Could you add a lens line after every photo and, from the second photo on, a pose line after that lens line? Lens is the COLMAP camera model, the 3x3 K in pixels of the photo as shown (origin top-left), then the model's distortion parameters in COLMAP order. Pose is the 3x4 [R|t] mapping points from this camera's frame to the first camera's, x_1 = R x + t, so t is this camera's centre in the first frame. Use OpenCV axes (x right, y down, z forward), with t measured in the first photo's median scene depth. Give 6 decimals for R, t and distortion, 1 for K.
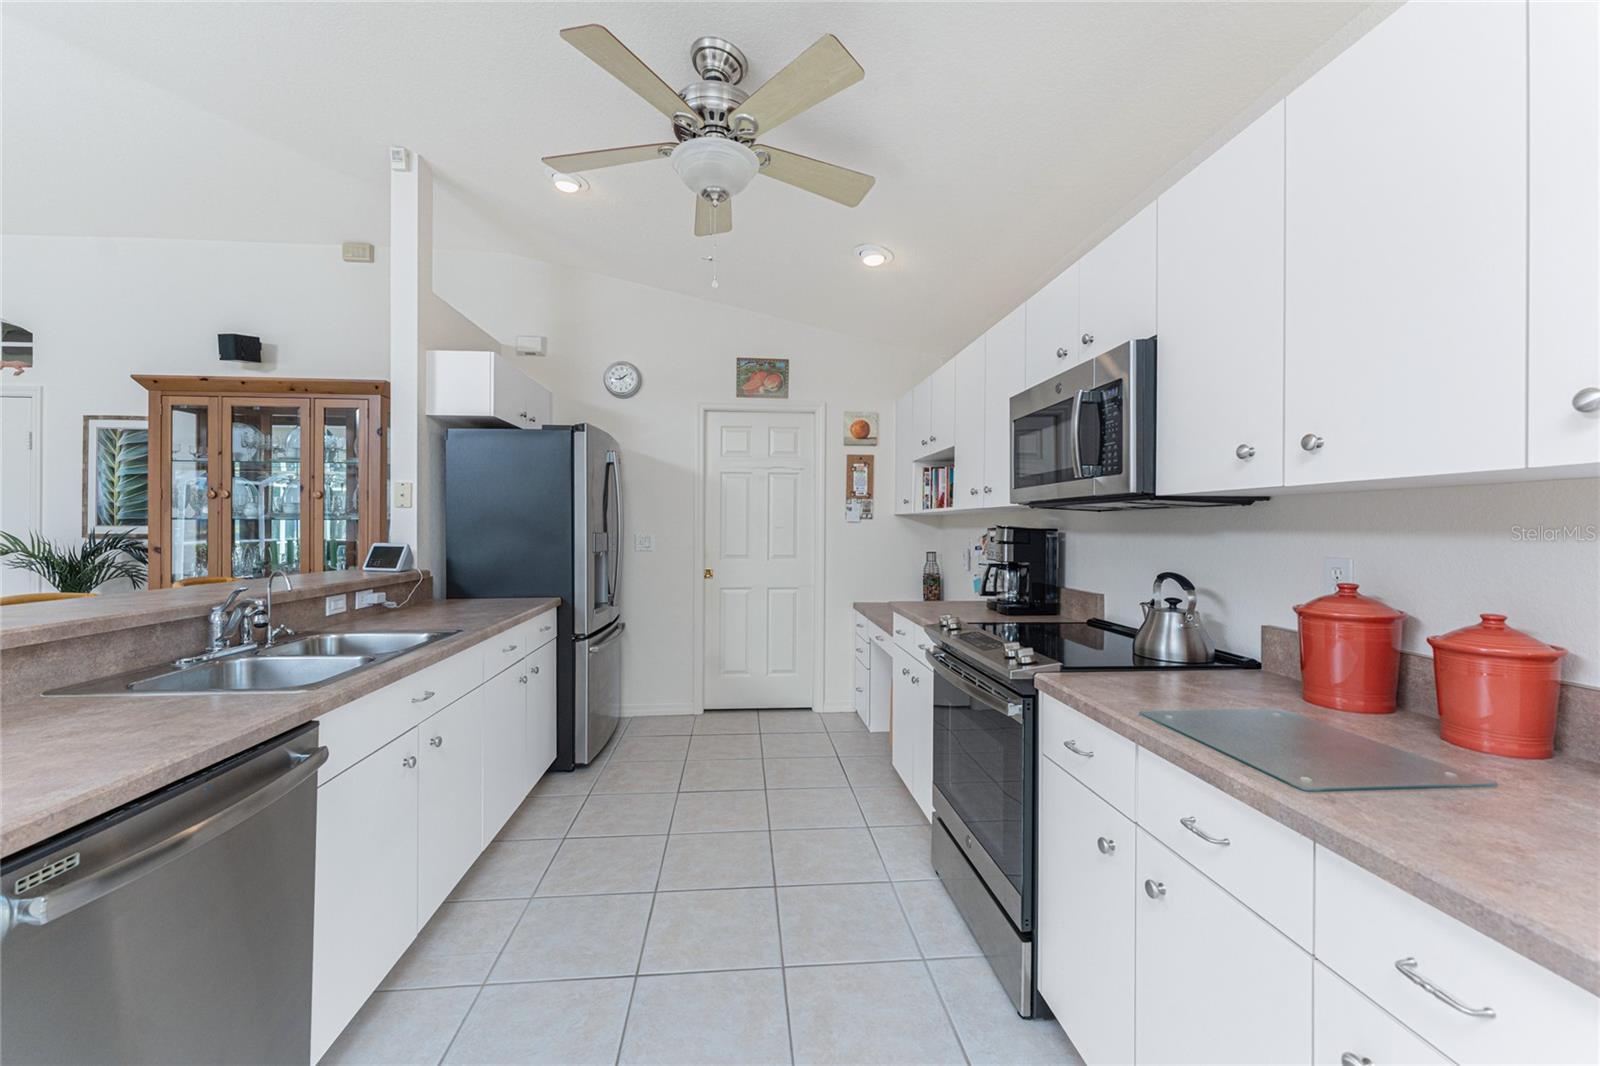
lens RADIAL K [[646.3, 0, 791.2], [0, 646.3, 527.2], [0, 0, 1]] dist [0.007241, -0.001000]
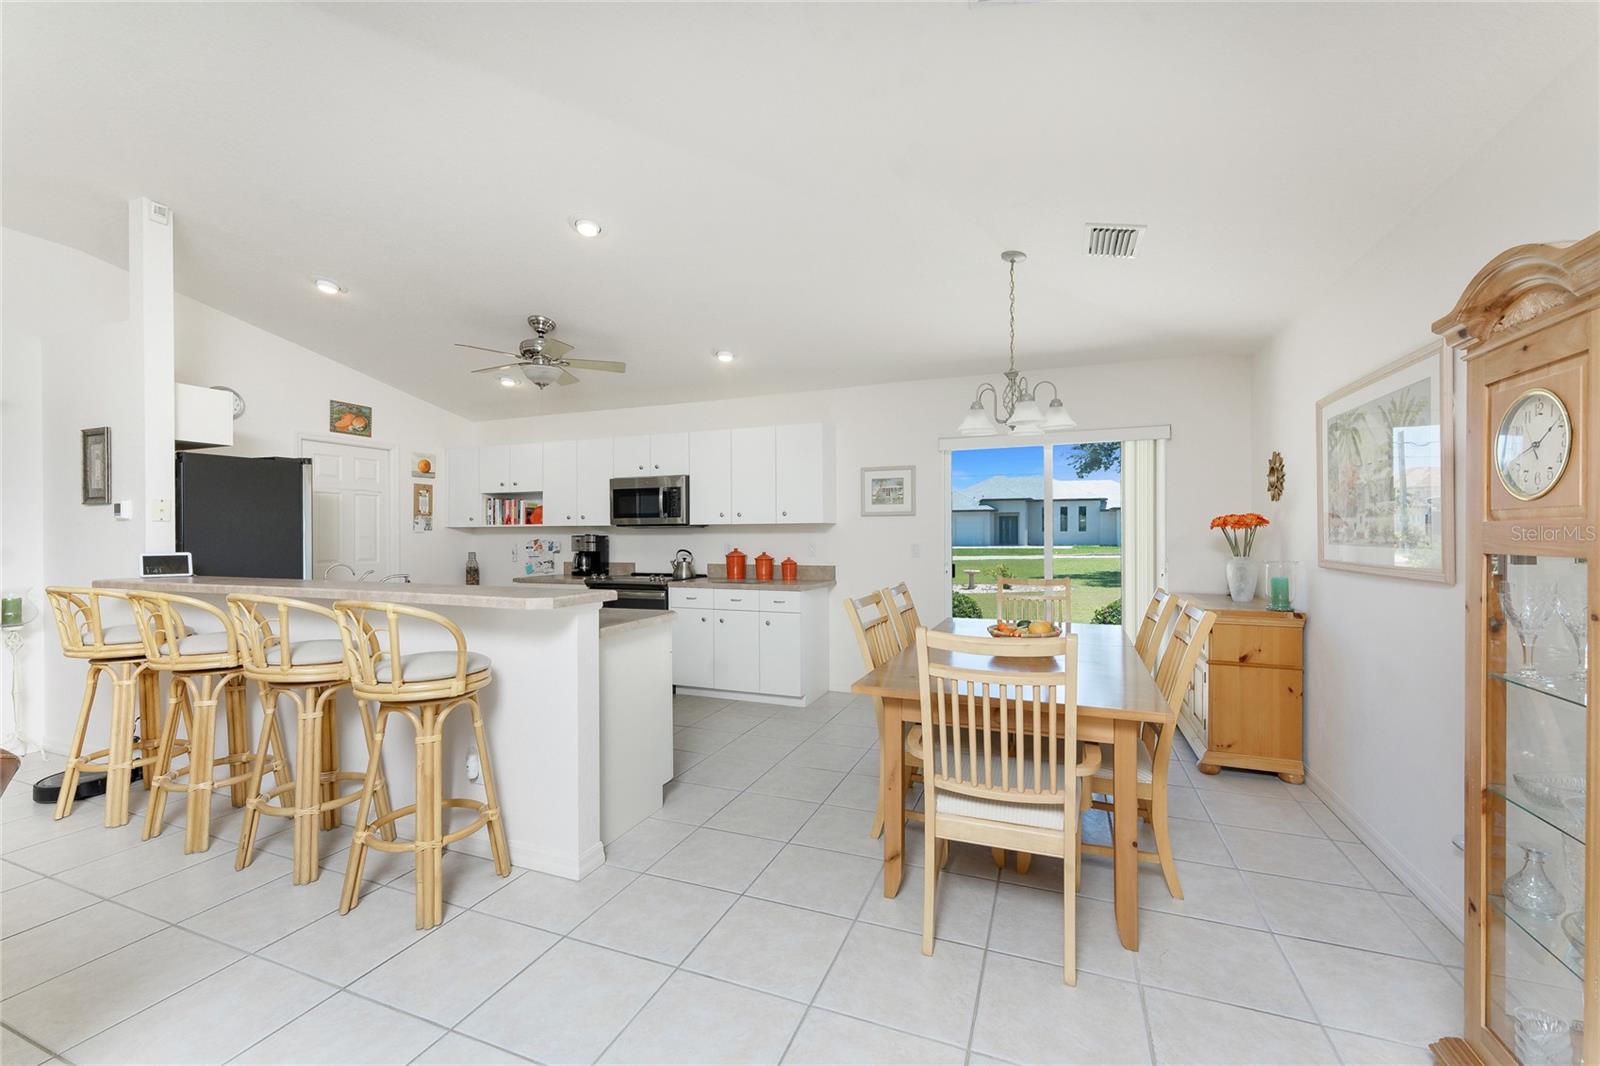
lens RADIAL K [[646.3, 0, 792.4], [0, 646.3, 531.0], [0, 0, 1]] dist [0.007241, -0.001000]
pose [[0.455102, -0.000280, 0.890439, -0.859262], [0.006693, 0.999973, -0.003106, -0.001732], [-0.890414, 0.007373, 0.455092, -0.380952]]
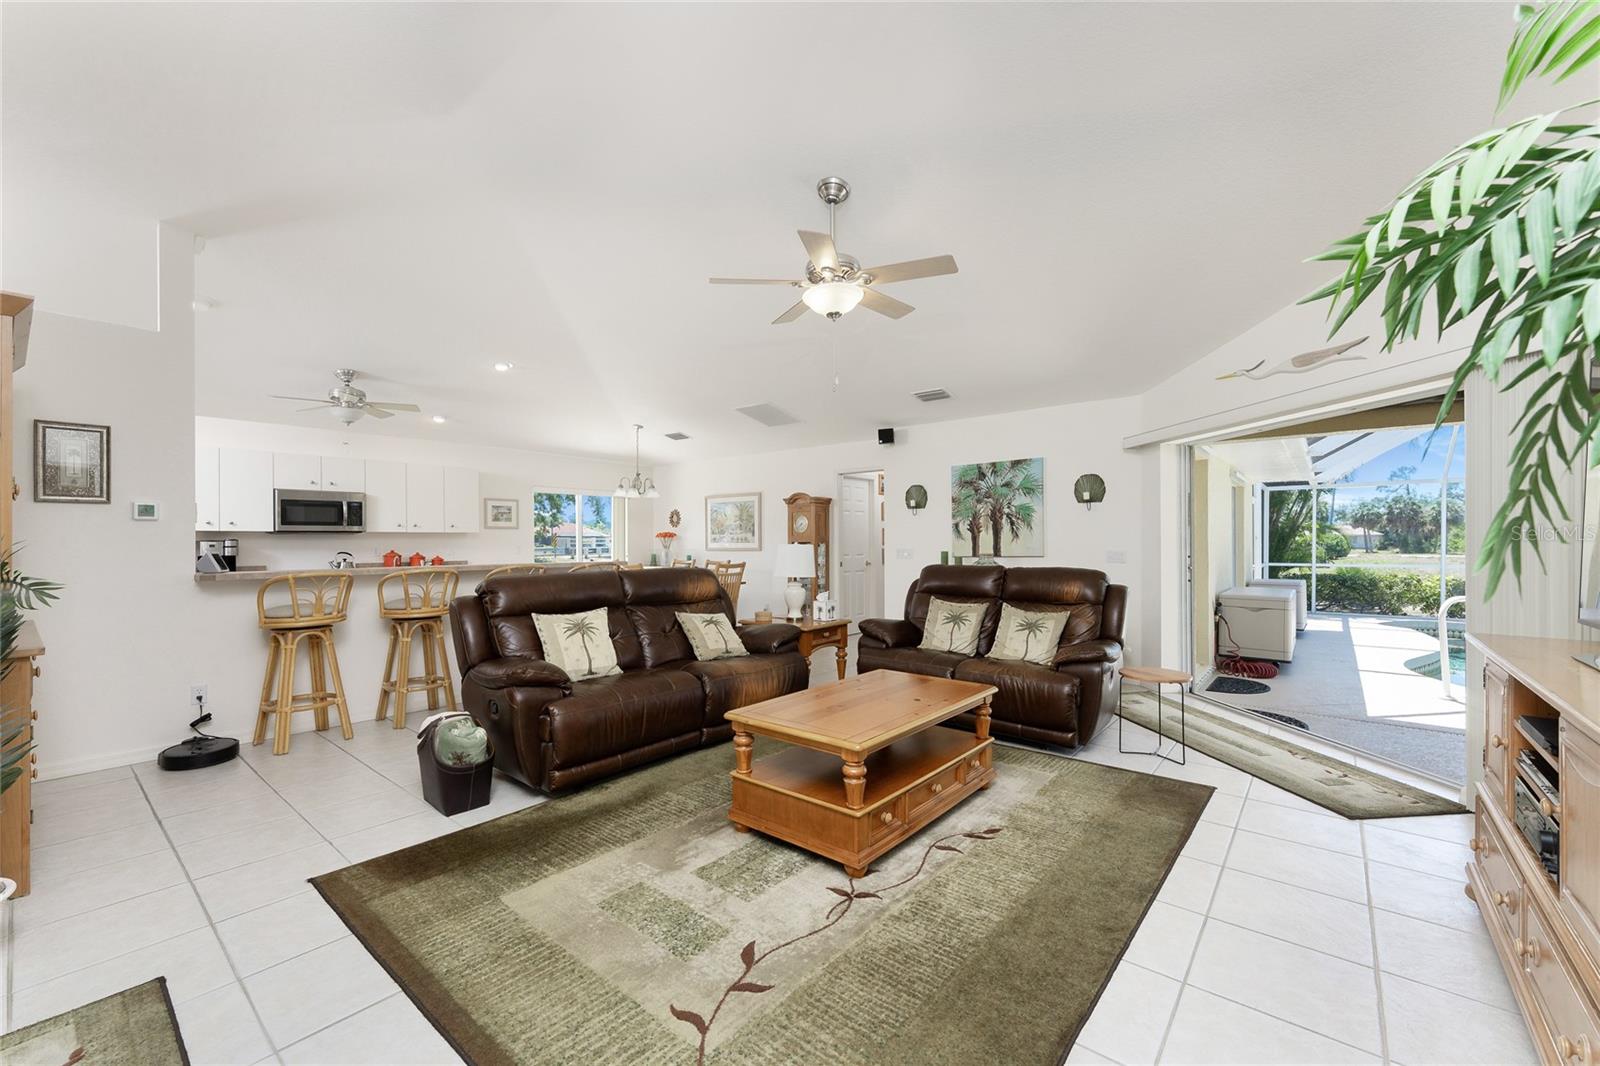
lens RADIAL K [[646.3, 0, 789.8], [0, 646.3, 537.0], [0, 0, 1]] dist [0.007241, -0.001000]
pose [[-0.704018, 0.005667, 0.710160, -1.766558], [0.004261, 0.999984, -0.003755, 0.004419], [-0.710170, 0.000382, -0.704031, 0.823581]]
